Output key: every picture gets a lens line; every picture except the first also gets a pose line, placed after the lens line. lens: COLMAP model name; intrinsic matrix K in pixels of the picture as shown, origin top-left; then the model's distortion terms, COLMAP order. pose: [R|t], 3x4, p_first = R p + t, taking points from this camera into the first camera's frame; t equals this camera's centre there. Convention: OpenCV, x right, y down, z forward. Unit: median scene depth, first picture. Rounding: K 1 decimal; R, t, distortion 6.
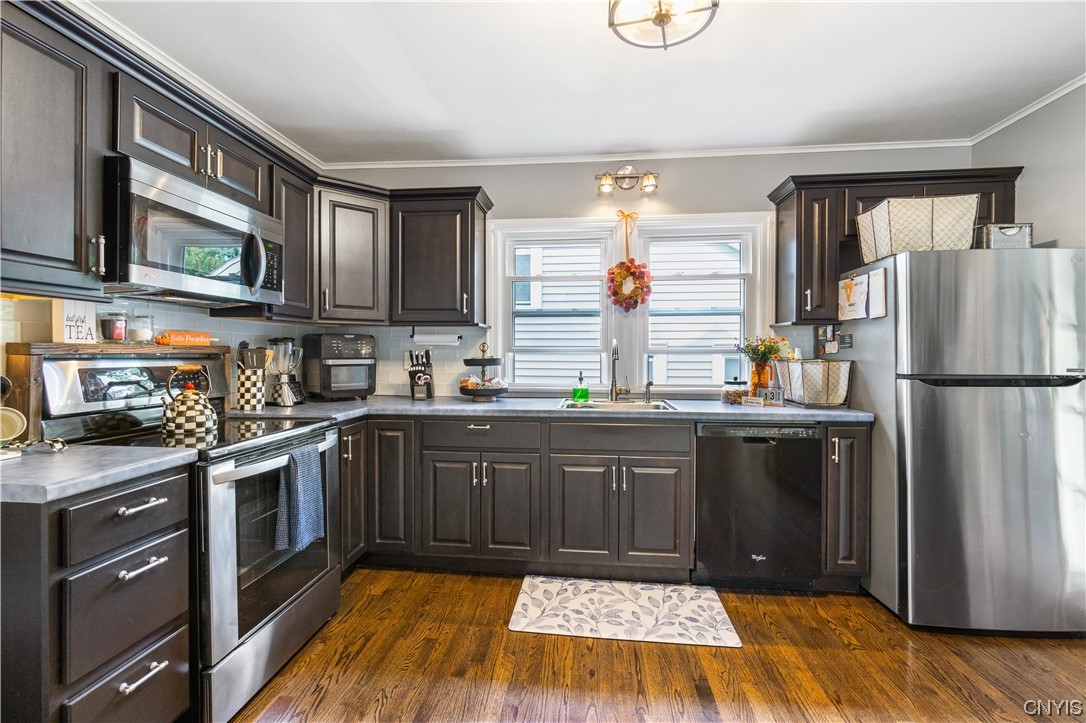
lens RADIAL K [[481.5, 0, 543.0], [0, 481.5, 361.5], [0, 0, 1]] dist [-0.001097, 0.000094]
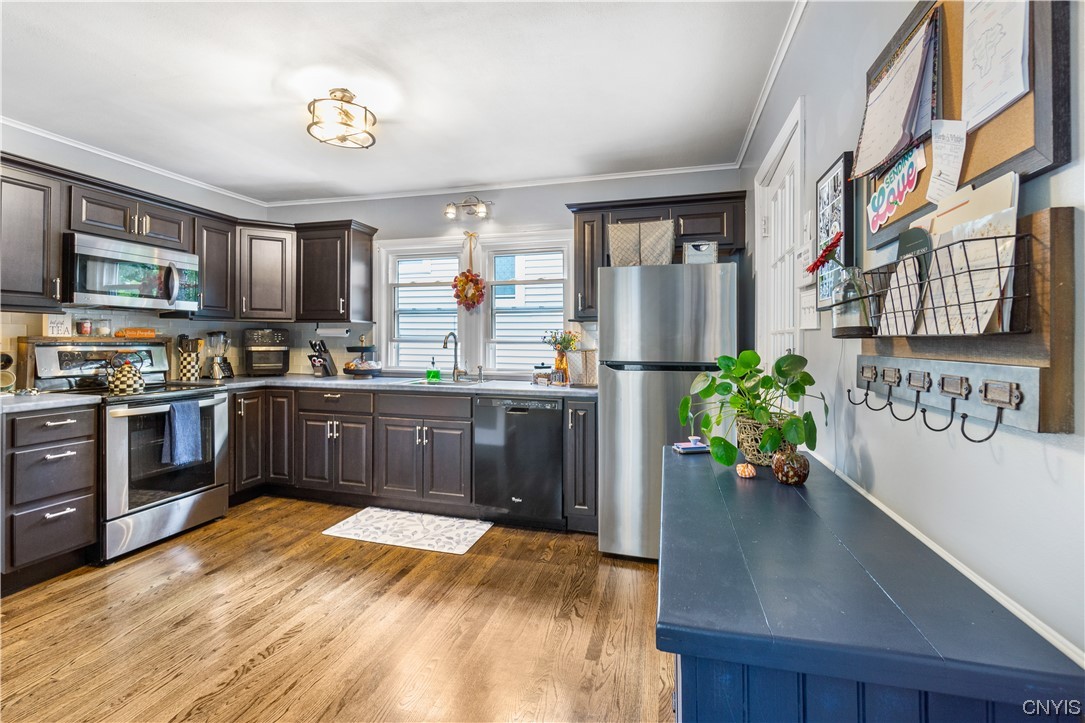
lens RADIAL K [[488.6, 0, 525.8], [0, 488.6, 344.6], [0, 0, 1]] dist [0.000421, 0.000194]
pose [[0.983922, 0.004493, -0.178544, 0.697816], [-0.006657, 0.999911, -0.011521, 0.000547], [0.178476, 0.012525, 0.983865, -0.304418]]
